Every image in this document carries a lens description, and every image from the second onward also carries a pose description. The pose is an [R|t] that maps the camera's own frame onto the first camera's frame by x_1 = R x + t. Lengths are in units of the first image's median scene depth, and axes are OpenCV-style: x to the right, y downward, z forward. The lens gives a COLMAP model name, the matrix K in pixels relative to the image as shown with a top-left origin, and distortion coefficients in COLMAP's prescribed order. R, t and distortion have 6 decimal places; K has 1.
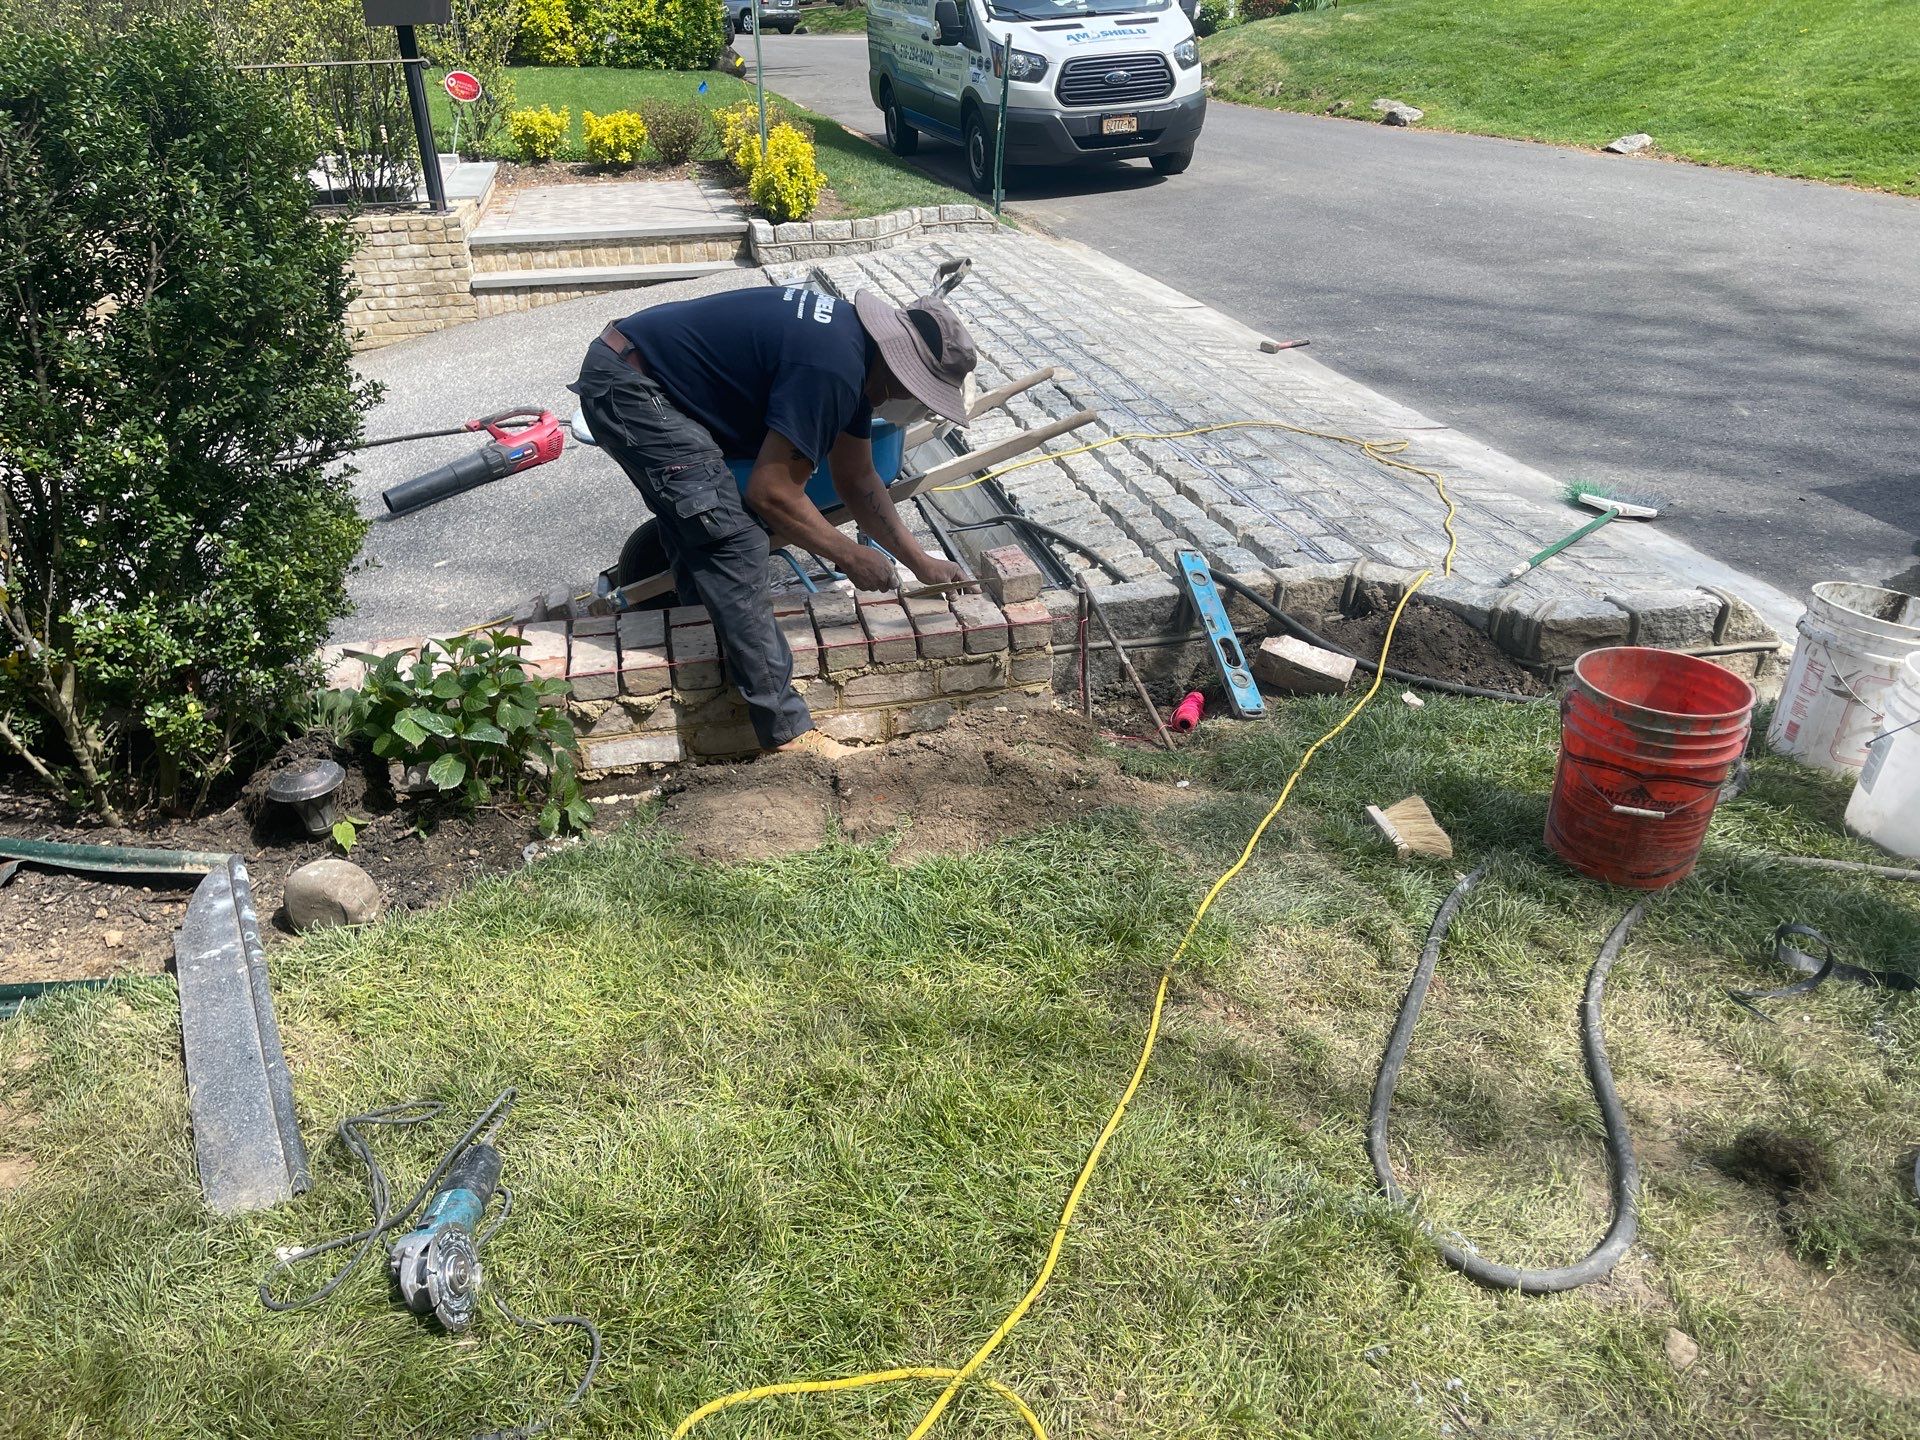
lens RADIAL K [[1506.2, 0, 962.0], [0, 1506.2, 719.0], [0, 0, 1]] dist [0.005663, -0.009129]
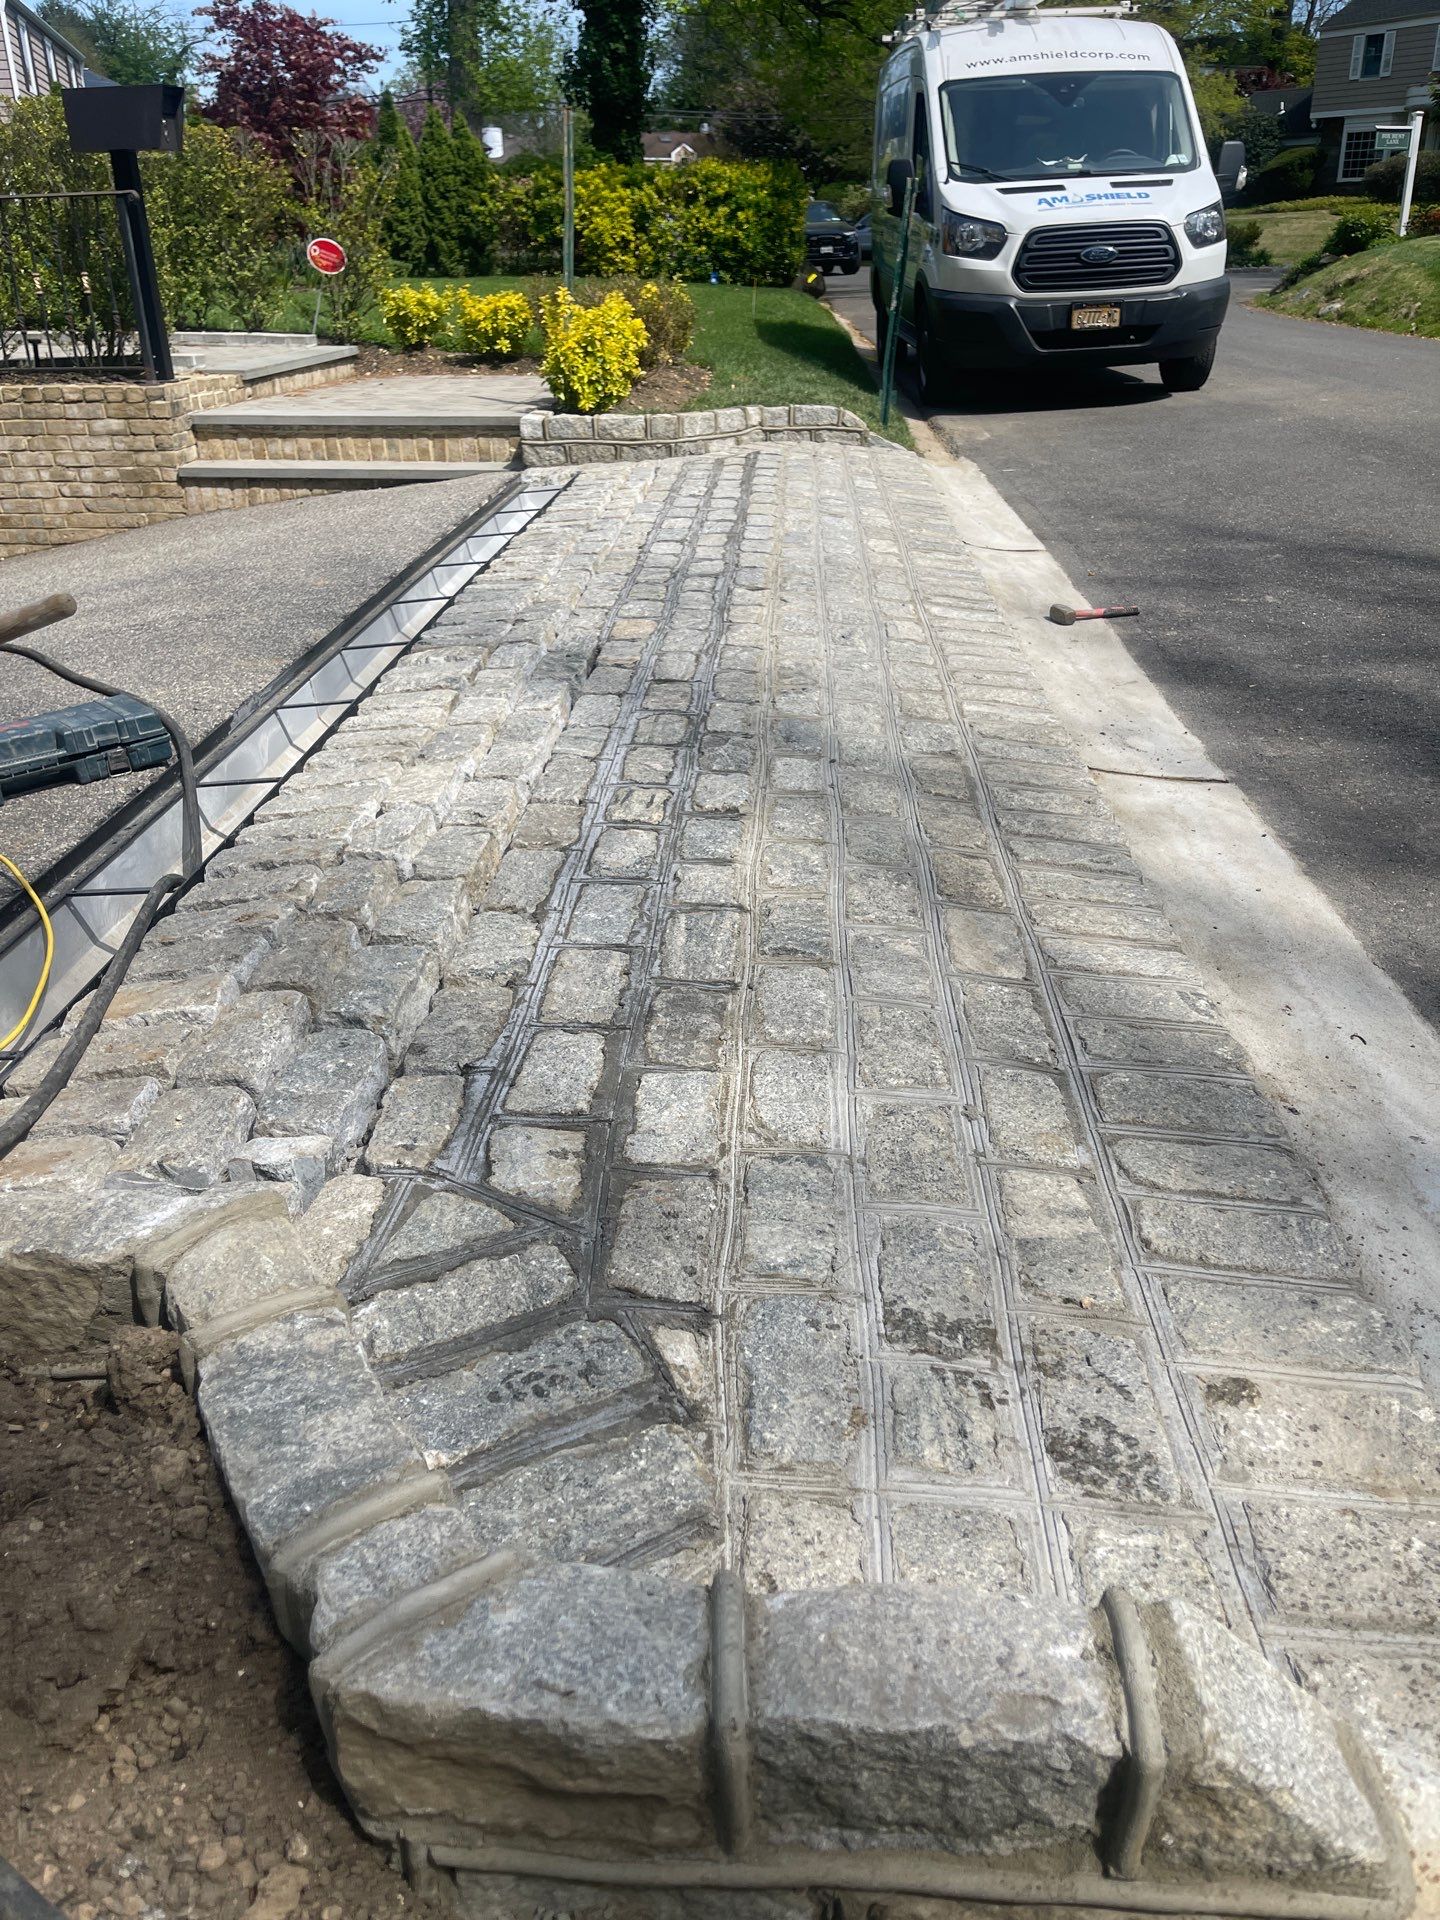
lens RADIAL K [[1506.2, 0, 716.6], [0, 1506.2, 960.9], [0, 0, 1]] dist [0.005663, -0.009129]
pose [[0.961192, 0.128275, -0.244243, 0.169779], [-0.129936, 0.991478, 0.009368, -0.066517], [0.243363, 0.022731, 0.969669, 0.264884]]
